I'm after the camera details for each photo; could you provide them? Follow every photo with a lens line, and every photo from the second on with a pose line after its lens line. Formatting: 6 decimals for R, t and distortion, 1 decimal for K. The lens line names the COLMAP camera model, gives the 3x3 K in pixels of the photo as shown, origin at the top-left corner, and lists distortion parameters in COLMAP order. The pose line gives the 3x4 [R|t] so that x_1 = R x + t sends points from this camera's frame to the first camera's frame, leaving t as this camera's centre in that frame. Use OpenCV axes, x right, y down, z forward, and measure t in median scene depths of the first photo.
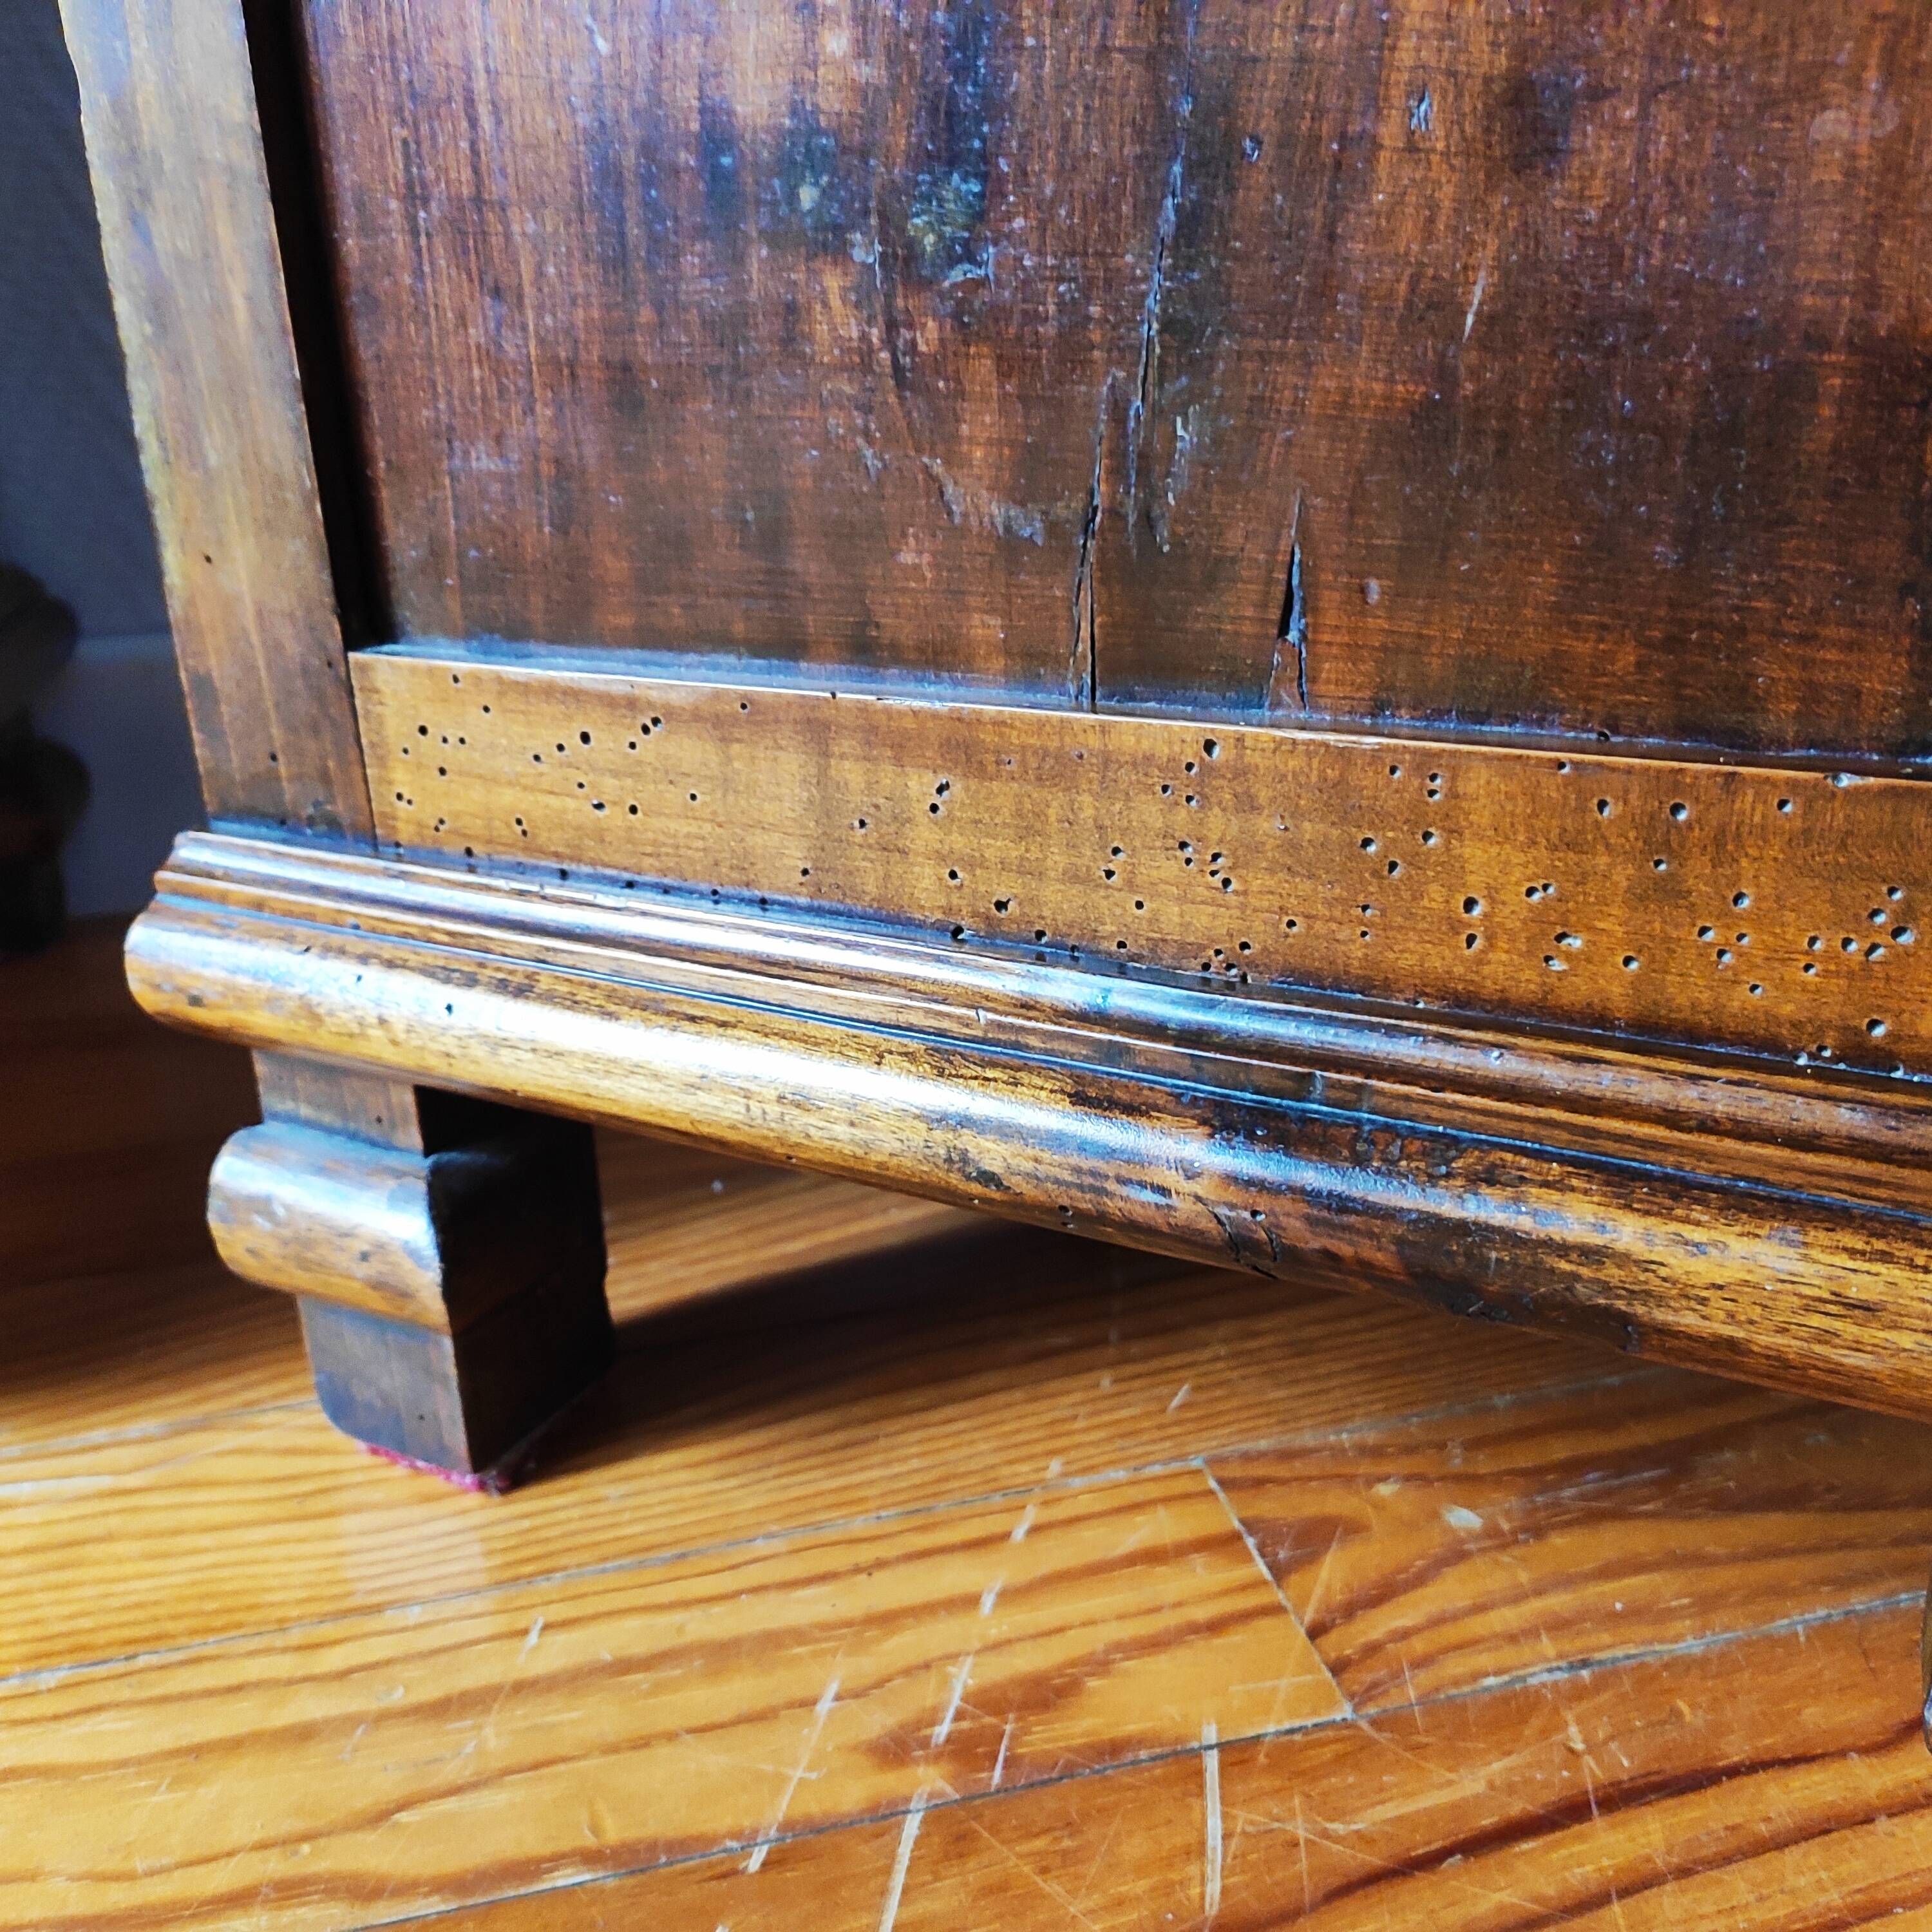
lens RADIAL K [[1865.2, 0, 966.3], [0, 1865.2, 965.2], [0, 0, 1]] dist [0.004583, 0.003830]
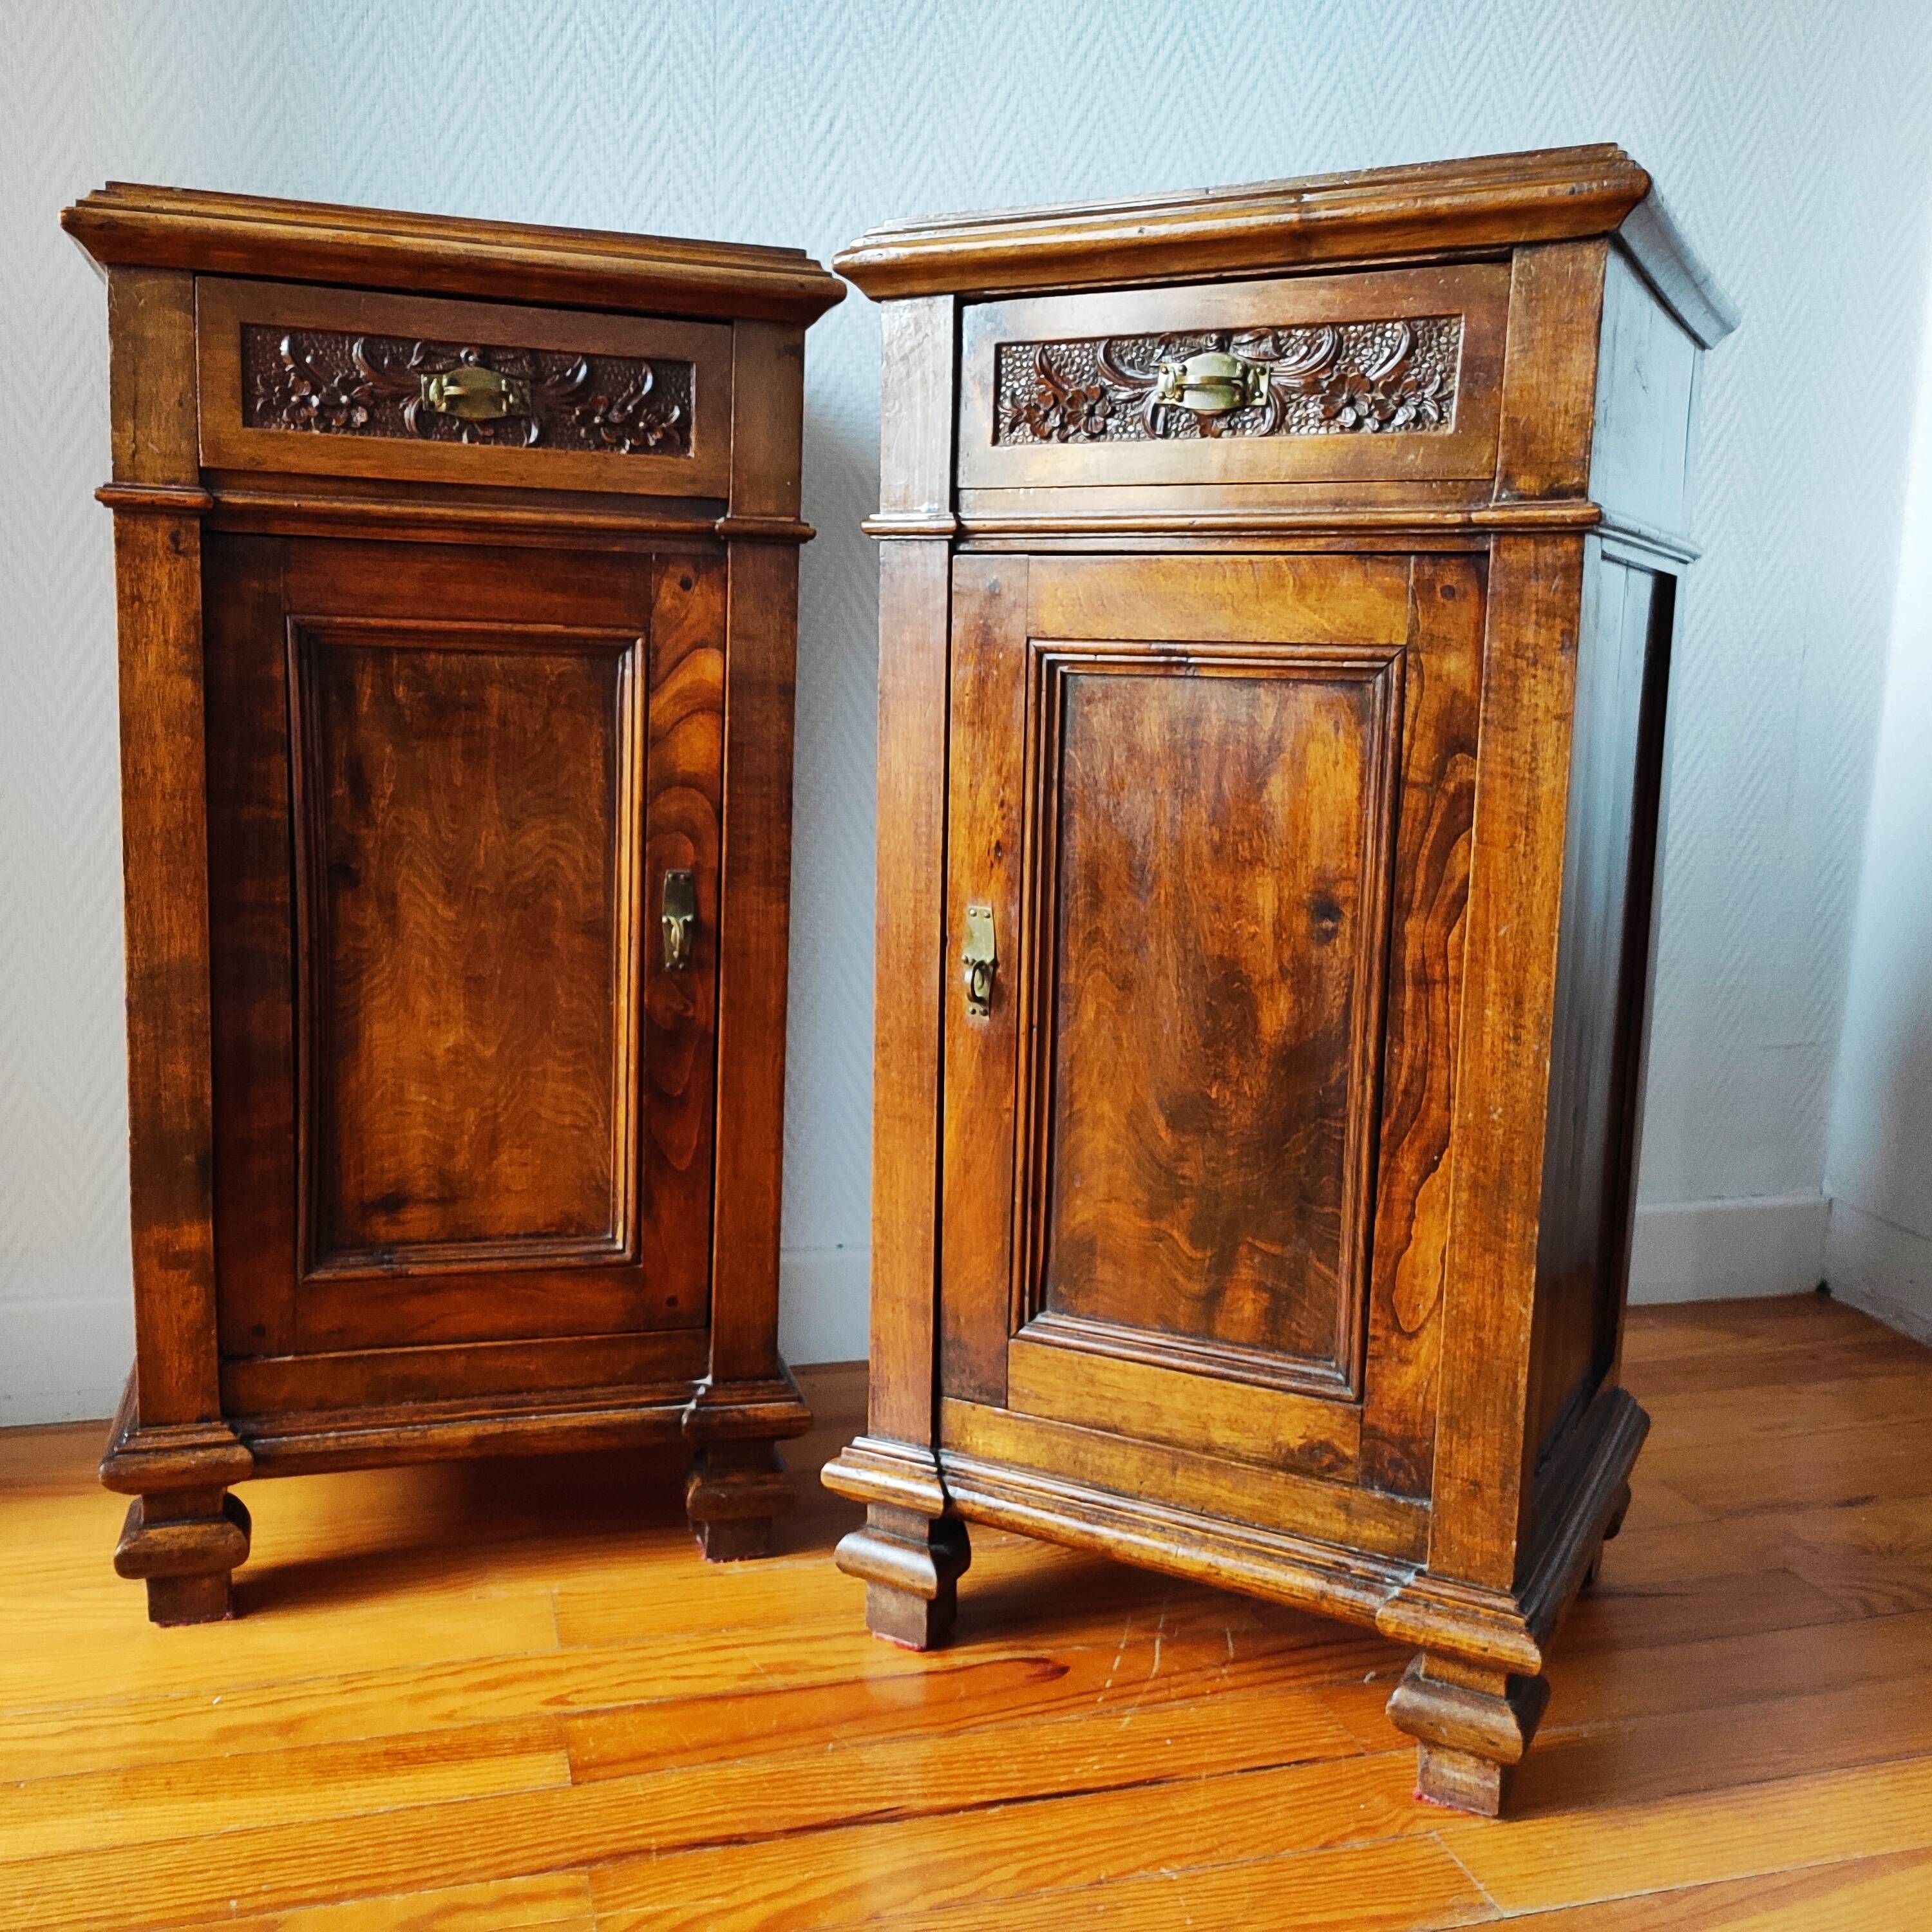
lens RADIAL K [[1867.0, 0, 962.2], [0, 1867.0, 966.7], [0, 0, 1]] dist [0.097211, -0.141788]
pose [[0.997154, 0.061684, 0.043353, -0.672957], [-0.051509, 0.977254, -0.205720, -0.109255], [-0.055057, 0.202901, 0.977650, -3.088779]]
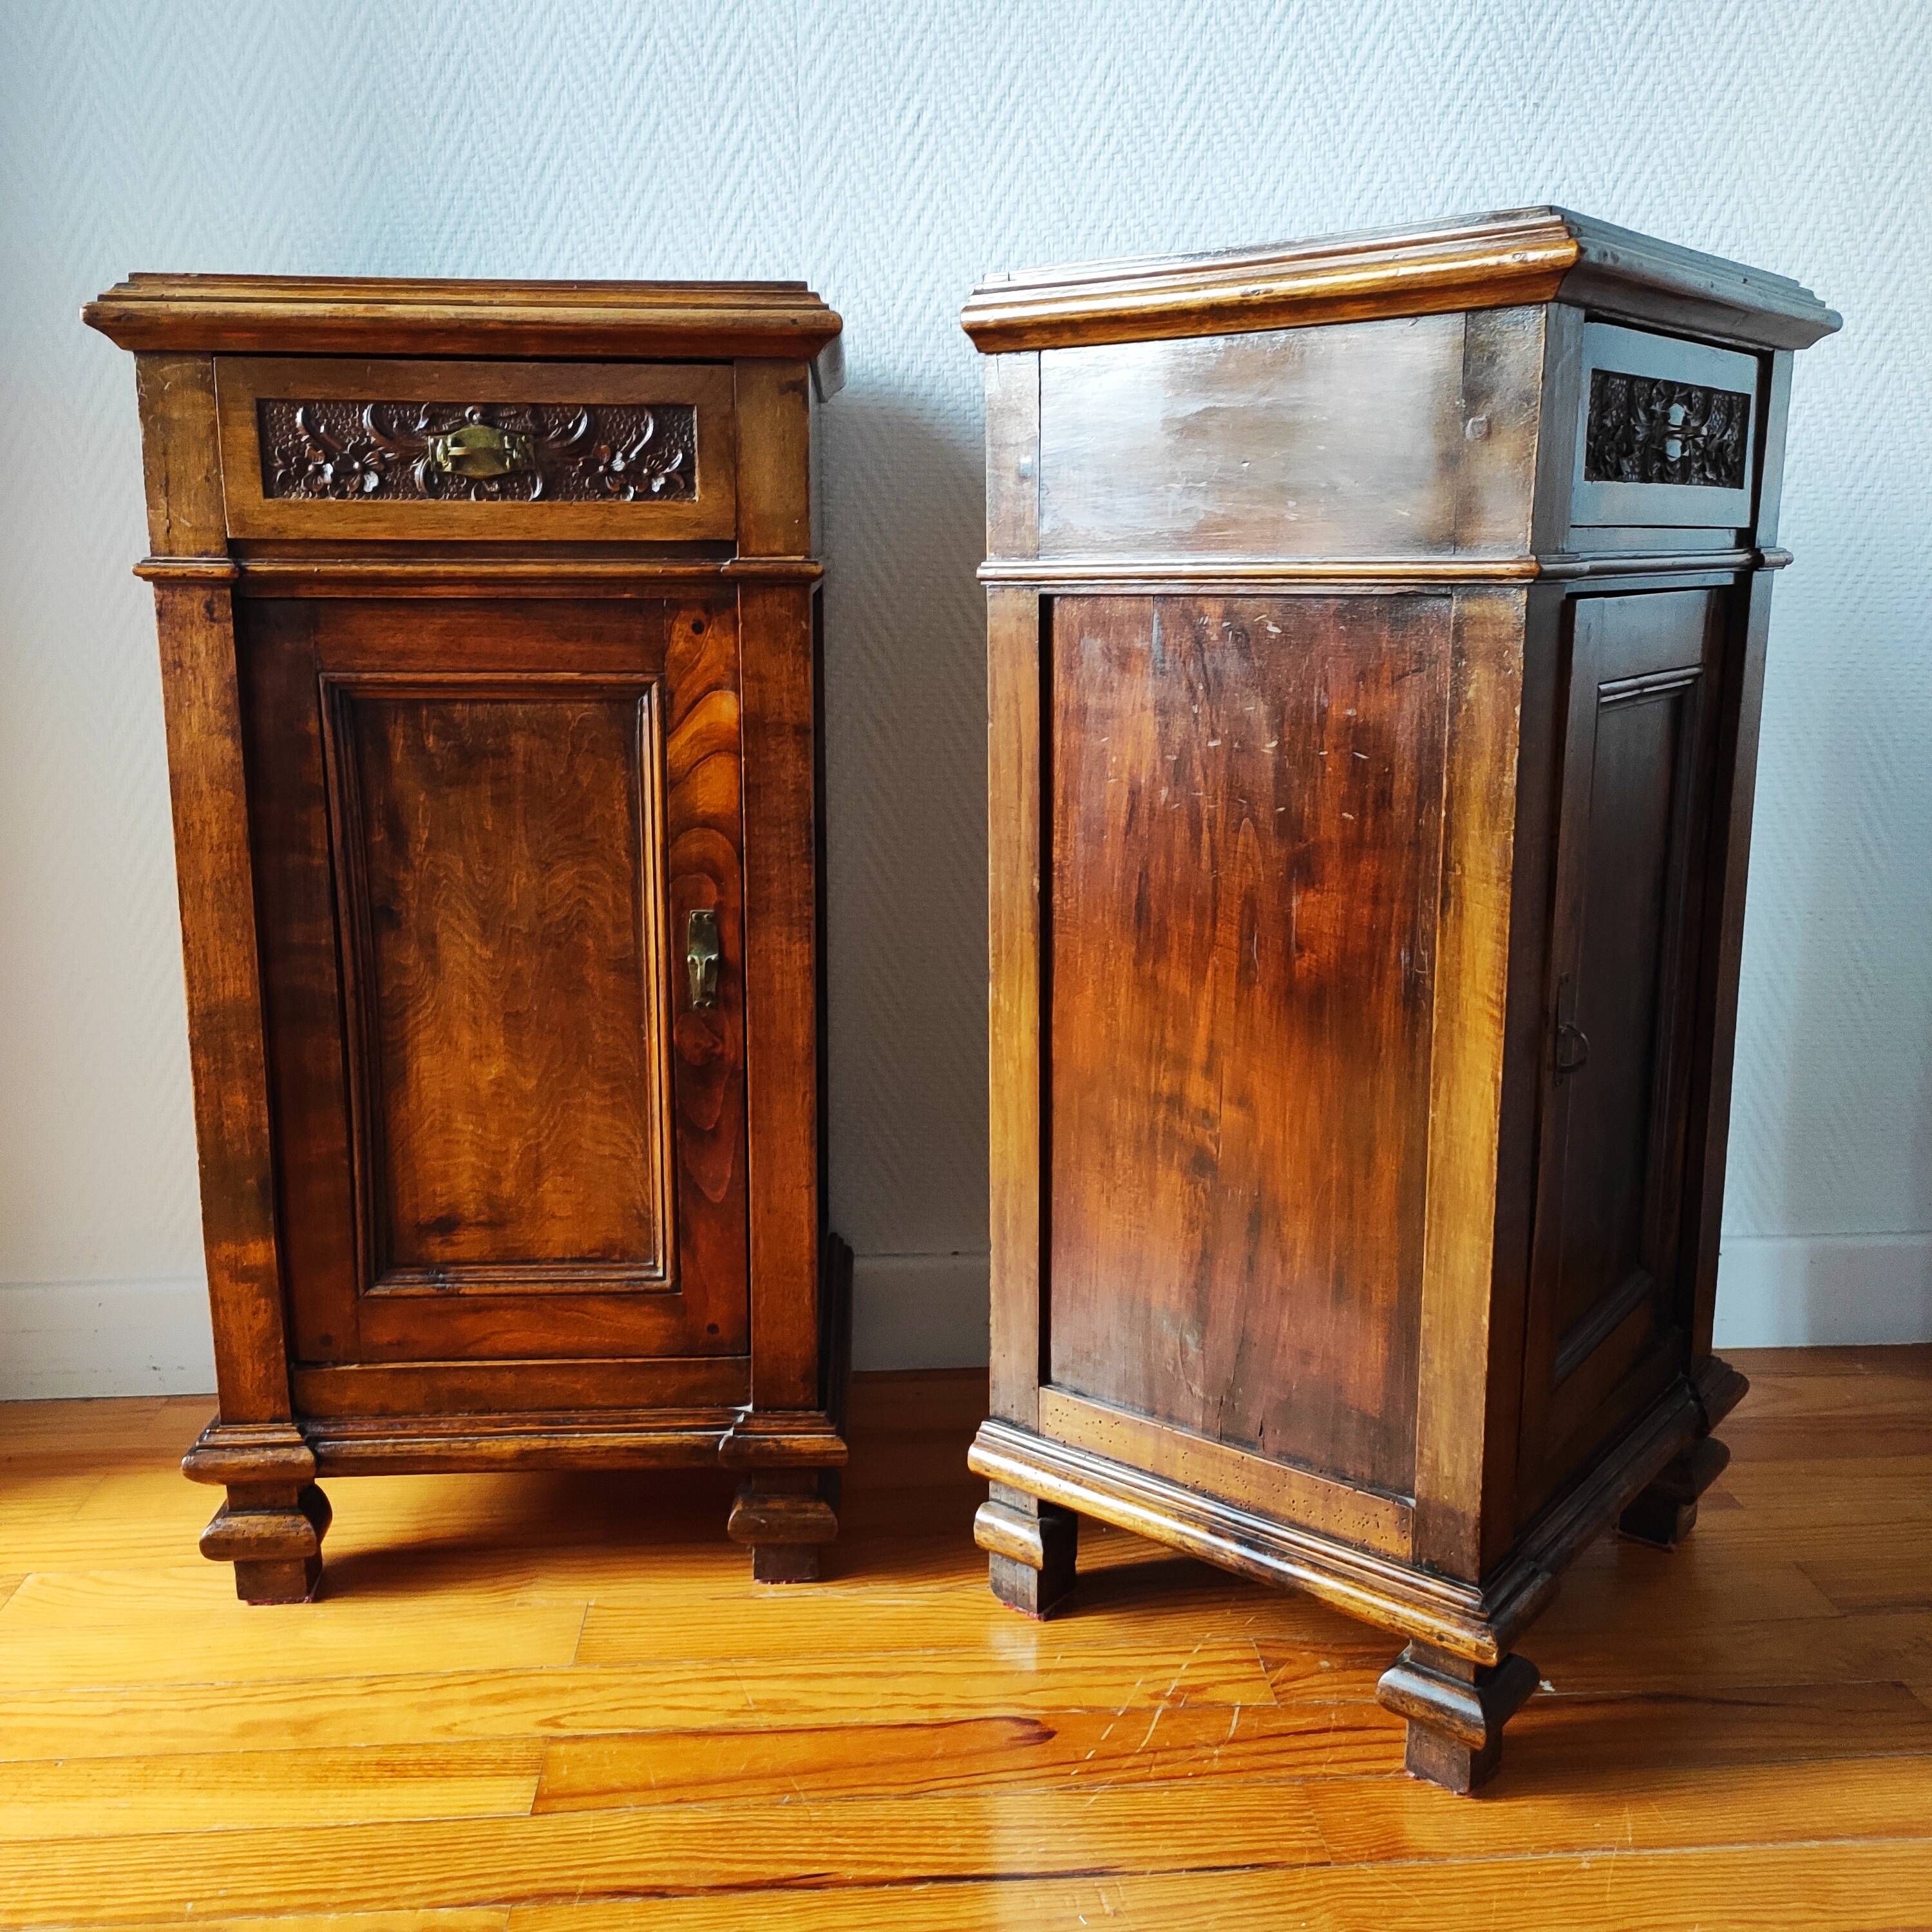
lens RADIAL K [[1867.0, 0, 962.2], [0, 1867.0, 966.7], [0, 0, 1]] dist [0.097211, -0.141788]
pose [[0.983895, 0.072863, -0.163225, 0.092728], [-0.096149, 0.985523, -0.139639, -0.469463], [0.150688, 0.153084, 0.976657, -3.019803]]
